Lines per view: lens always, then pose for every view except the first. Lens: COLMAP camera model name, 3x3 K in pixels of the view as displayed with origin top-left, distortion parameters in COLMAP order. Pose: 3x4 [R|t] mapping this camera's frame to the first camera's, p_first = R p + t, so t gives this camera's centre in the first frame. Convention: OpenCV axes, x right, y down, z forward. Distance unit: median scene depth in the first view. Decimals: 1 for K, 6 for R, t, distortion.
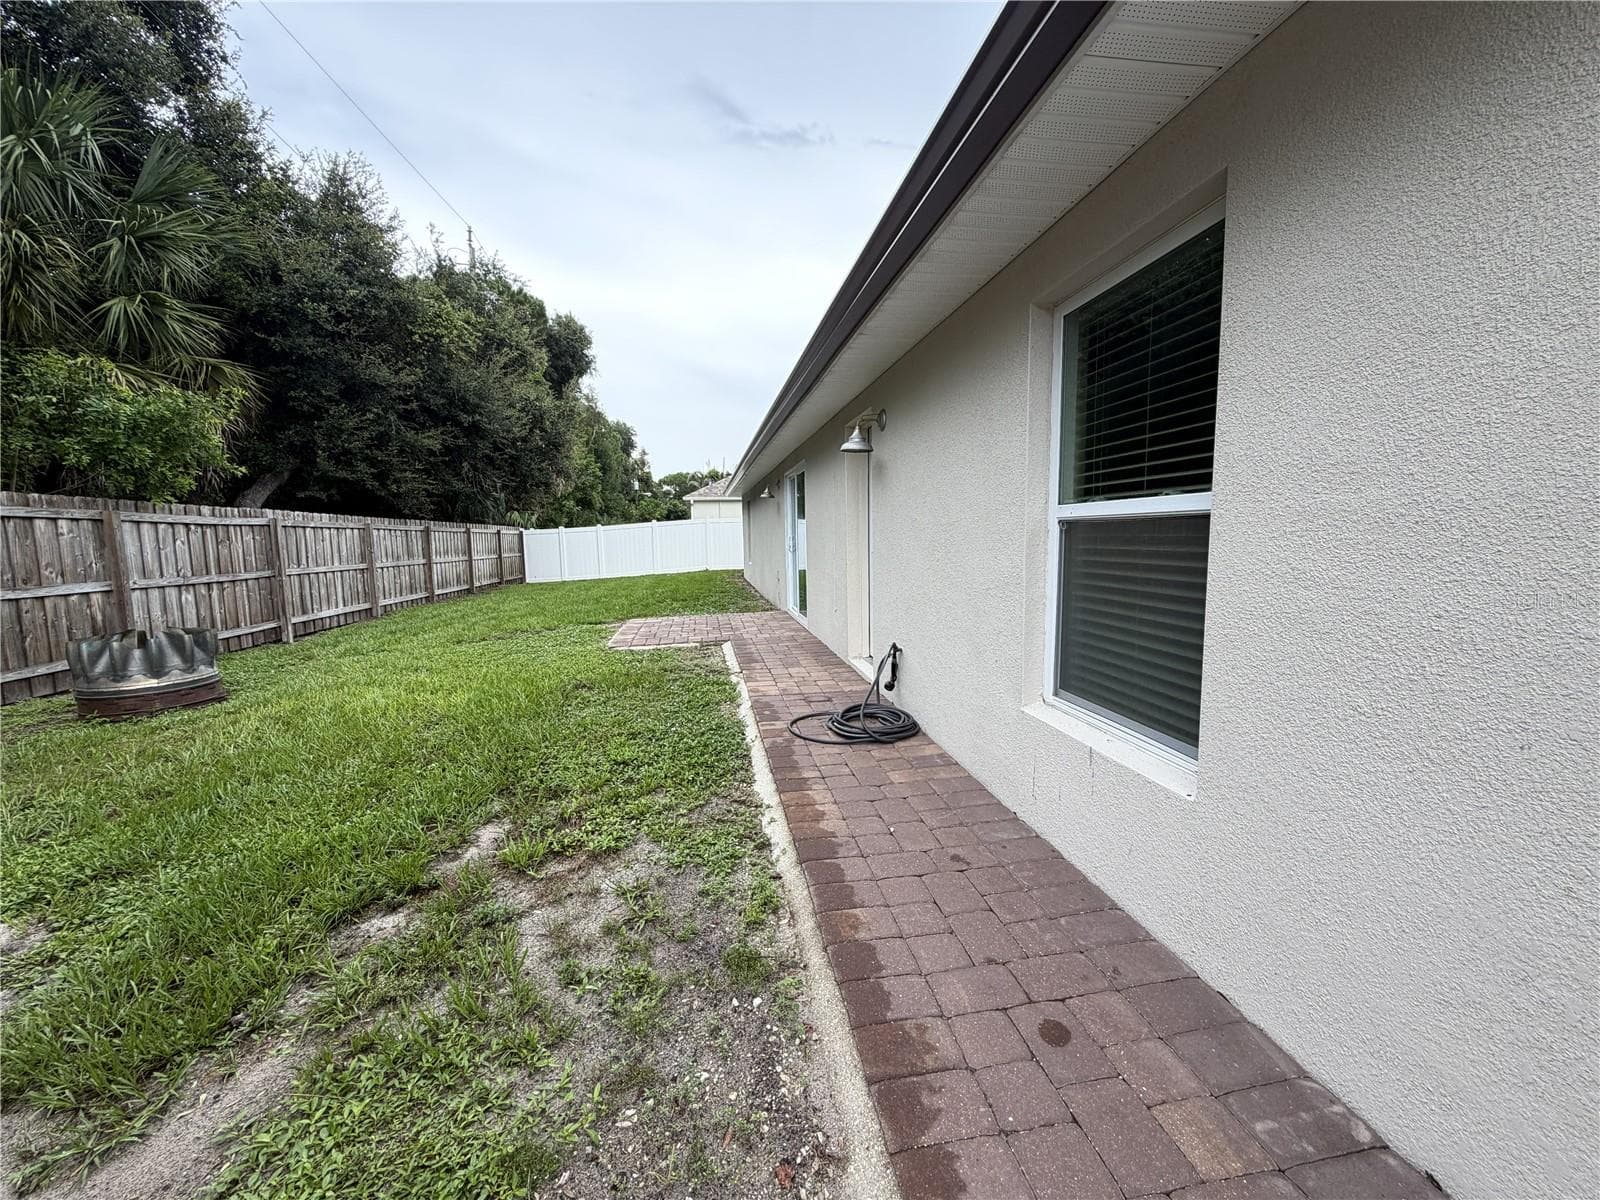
lens RADIAL K [[630.4, 0, 800.0], [0, 630.4, 600.0], [0, 0, 1]] dist [0.000887, 0.000069]
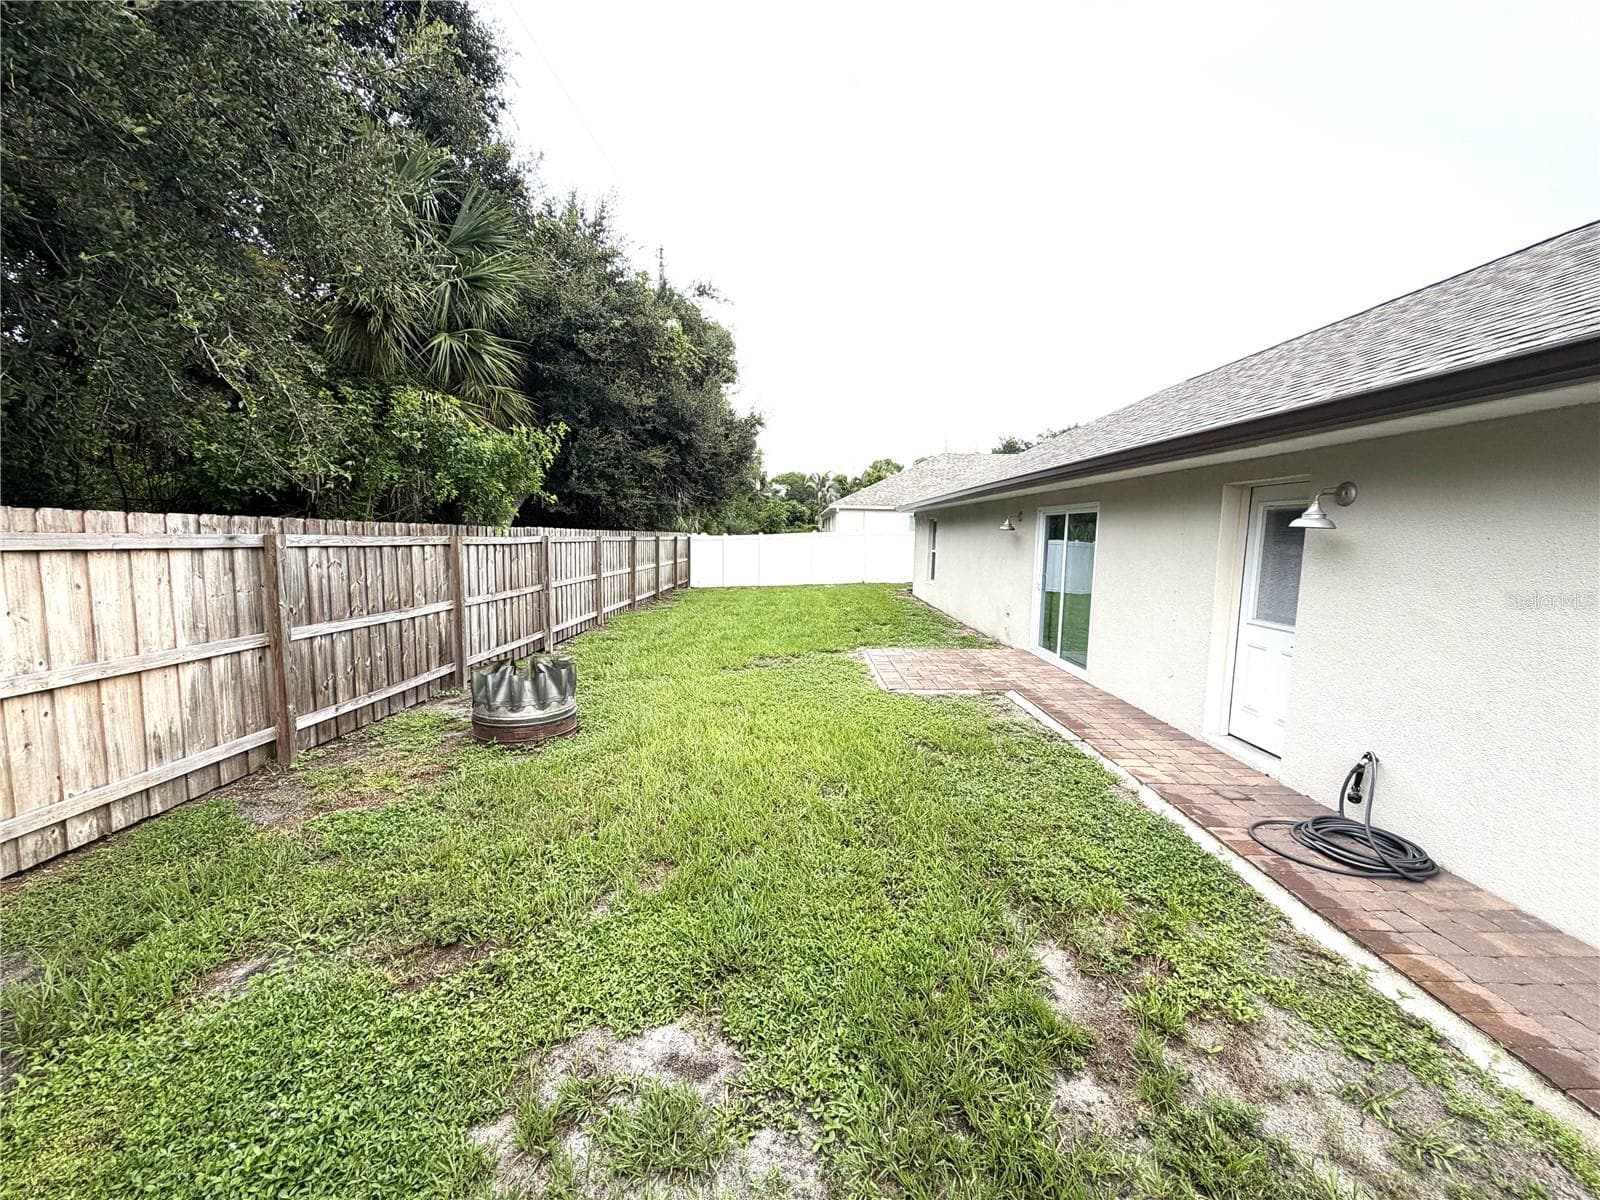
lens RADIAL K [[630.4, 0, 800.0], [0, 630.4, 600.0], [0, 0, 1]] dist [0.000887, 0.000069]
pose [[0.987989, 0.053174, -0.145085, -0.285119], [-0.052841, 0.998584, 0.006154, -0.058434], [0.145207, 0.001587, 0.989400, 0.005017]]
